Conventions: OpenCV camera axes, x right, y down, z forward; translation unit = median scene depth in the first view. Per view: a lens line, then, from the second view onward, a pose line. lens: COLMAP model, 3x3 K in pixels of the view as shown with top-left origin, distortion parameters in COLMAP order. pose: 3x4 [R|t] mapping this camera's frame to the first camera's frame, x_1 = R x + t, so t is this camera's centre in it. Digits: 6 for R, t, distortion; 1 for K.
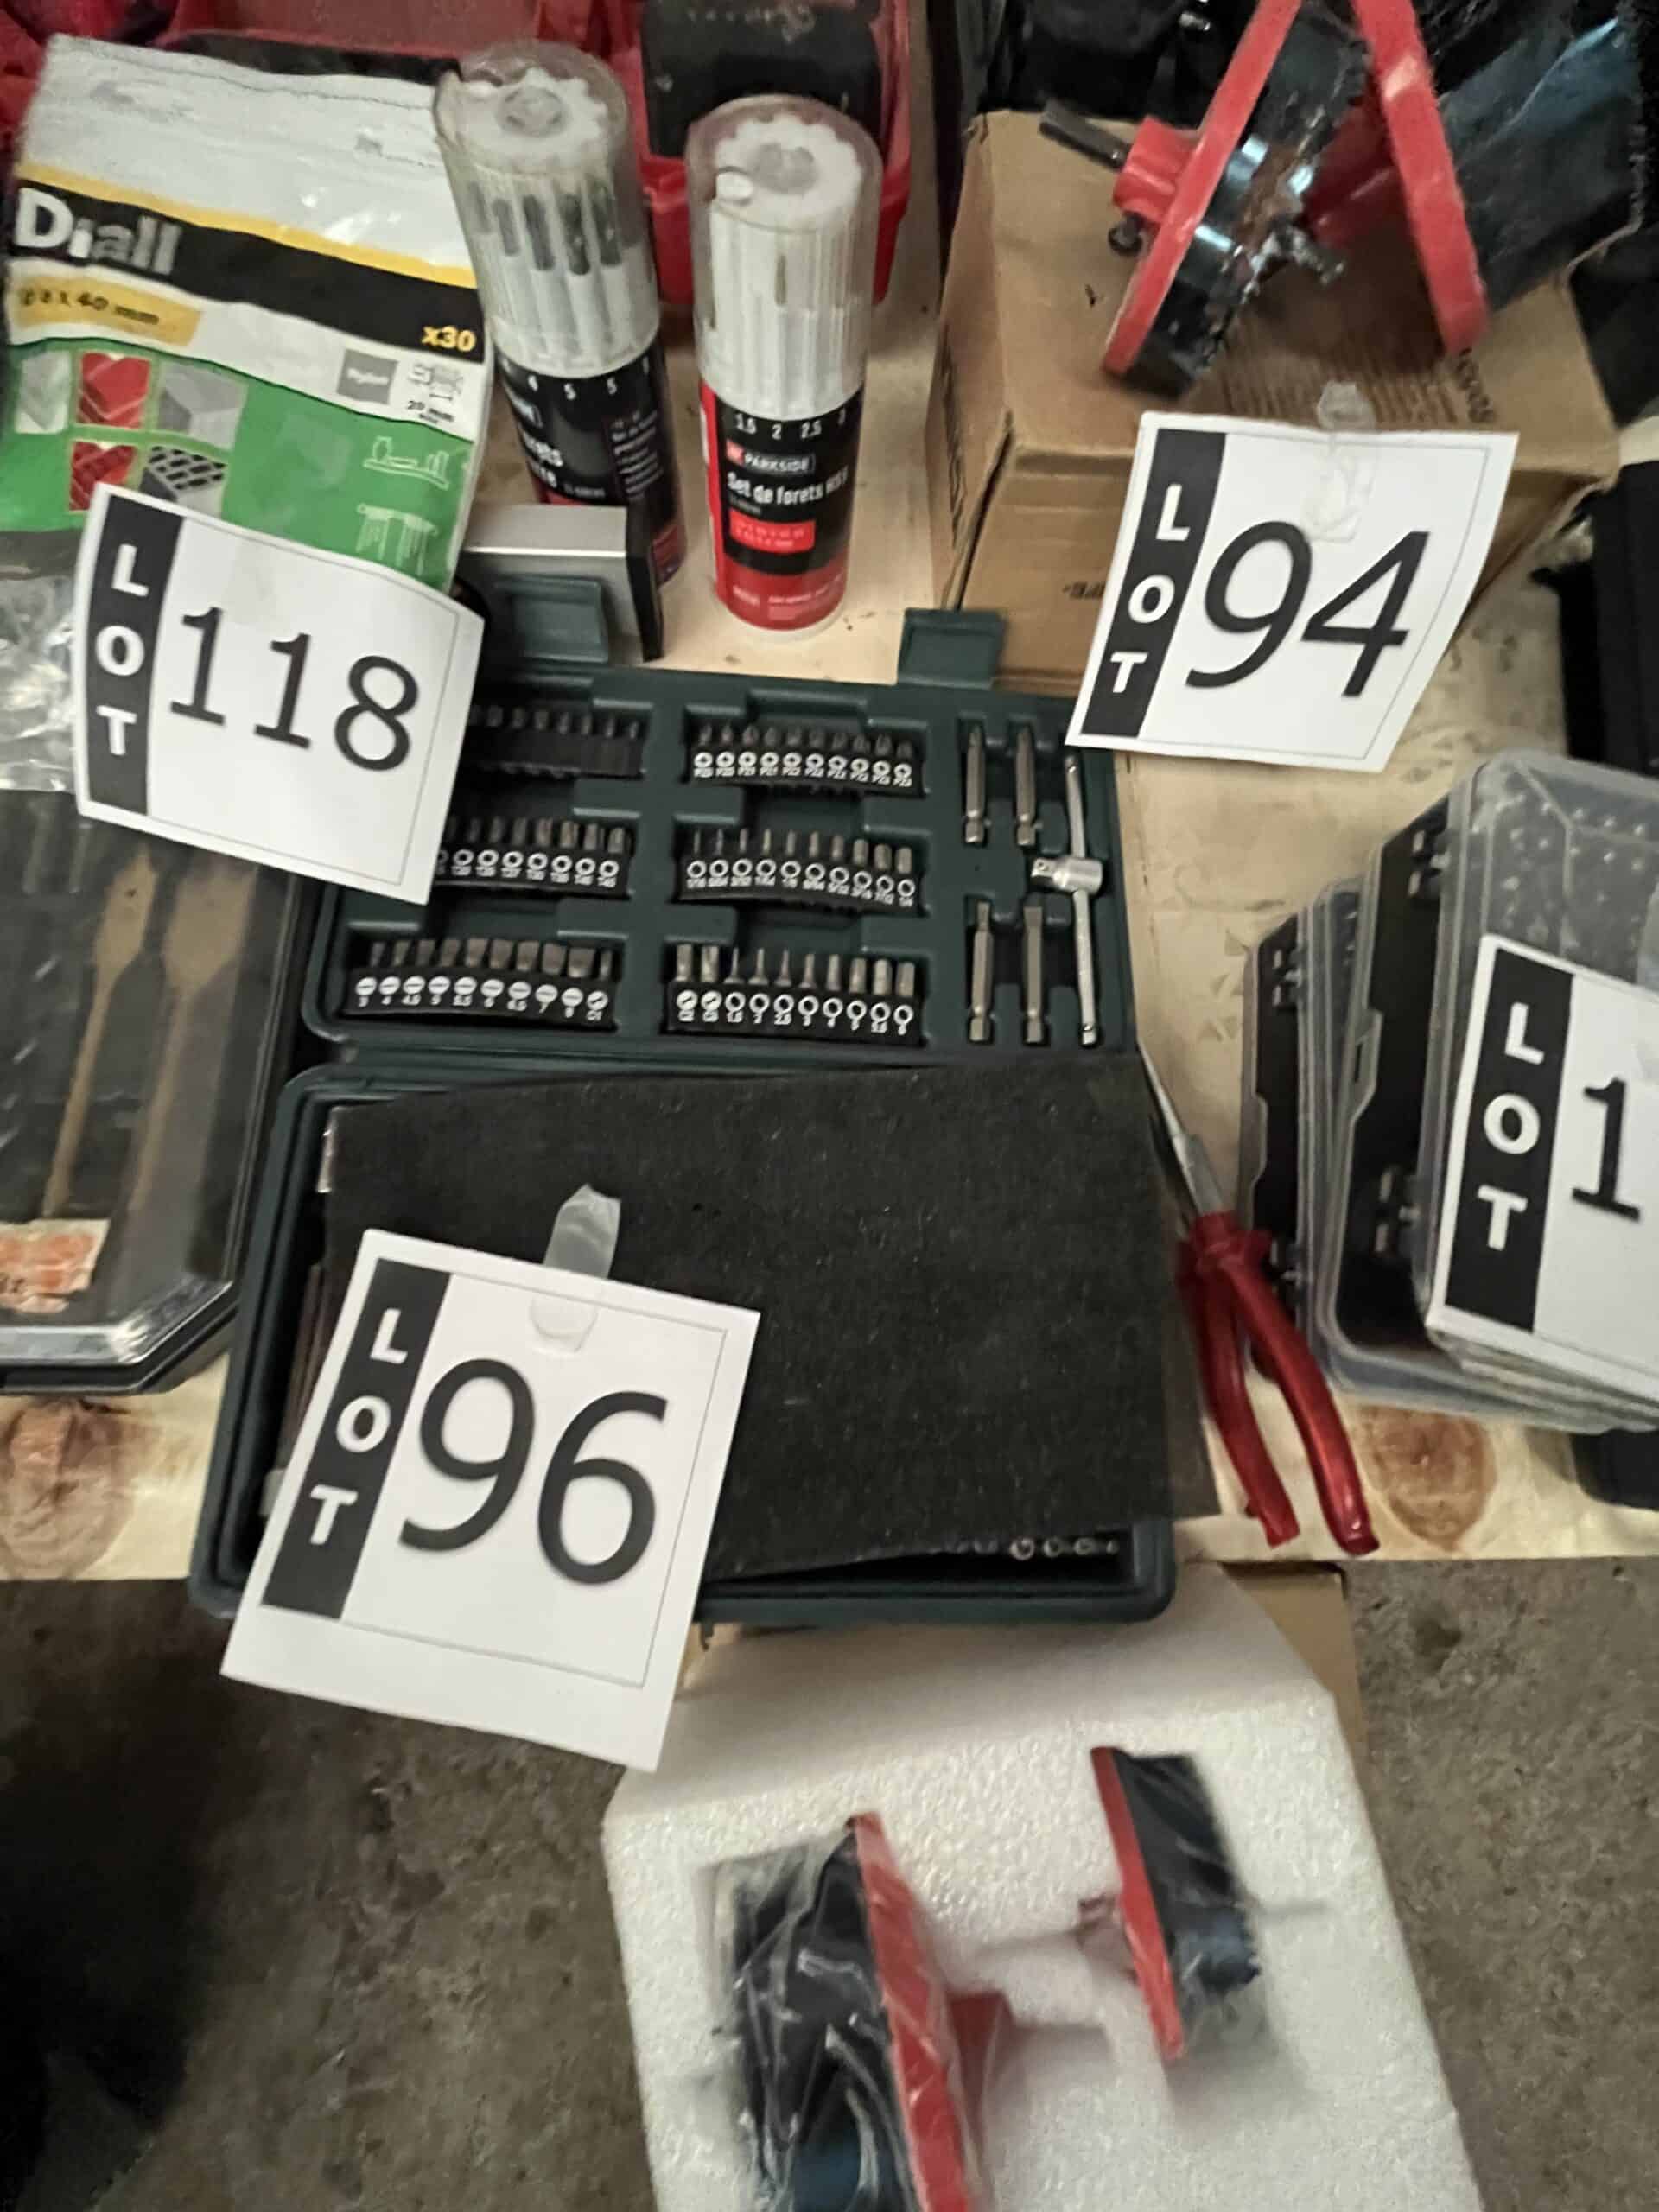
lens RADIAL K [[894.5, 0, 832.2], [0, 894.5, 1099.9], [0, 0, 1]] dist [-0.003016, -0.000094]
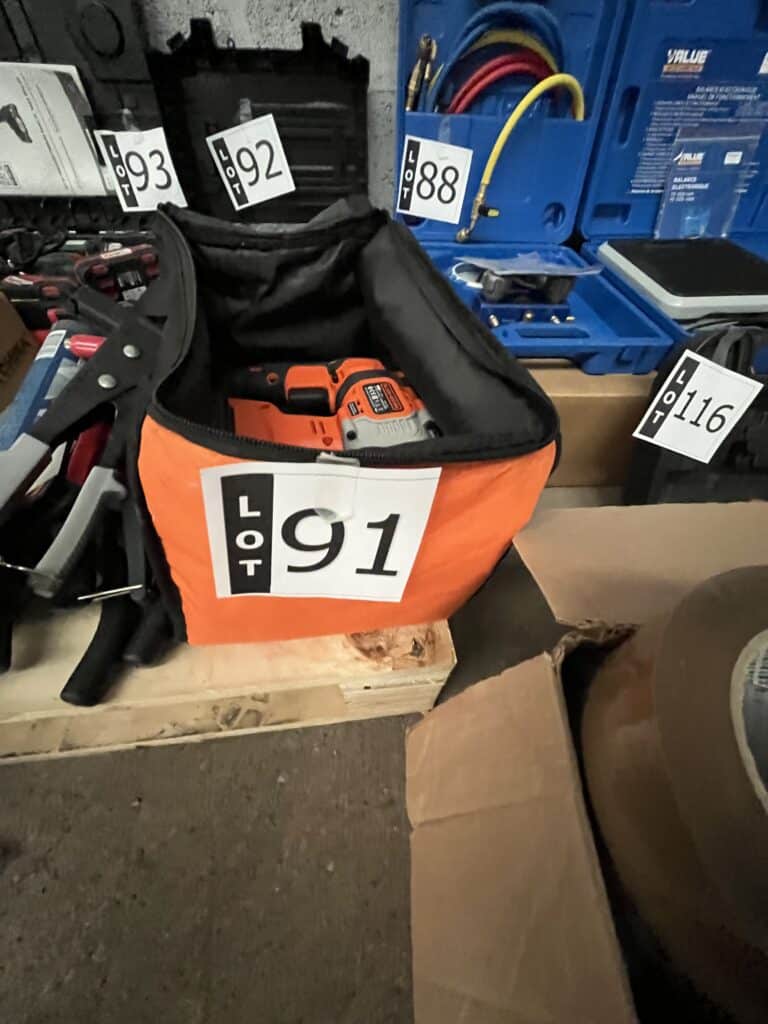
lens RADIAL K [[414.1, 0, 383.4], [0, 414.1, 509.7], [0, 0, 1]] dist [-0.003016, -0.000094]
pose [[0.991582, -0.114806, 0.059877, 1.905162], [0.129401, 0.895052, -0.426776, 0.557673], [-0.004596, 0.430931, 0.902373, -0.093131]]
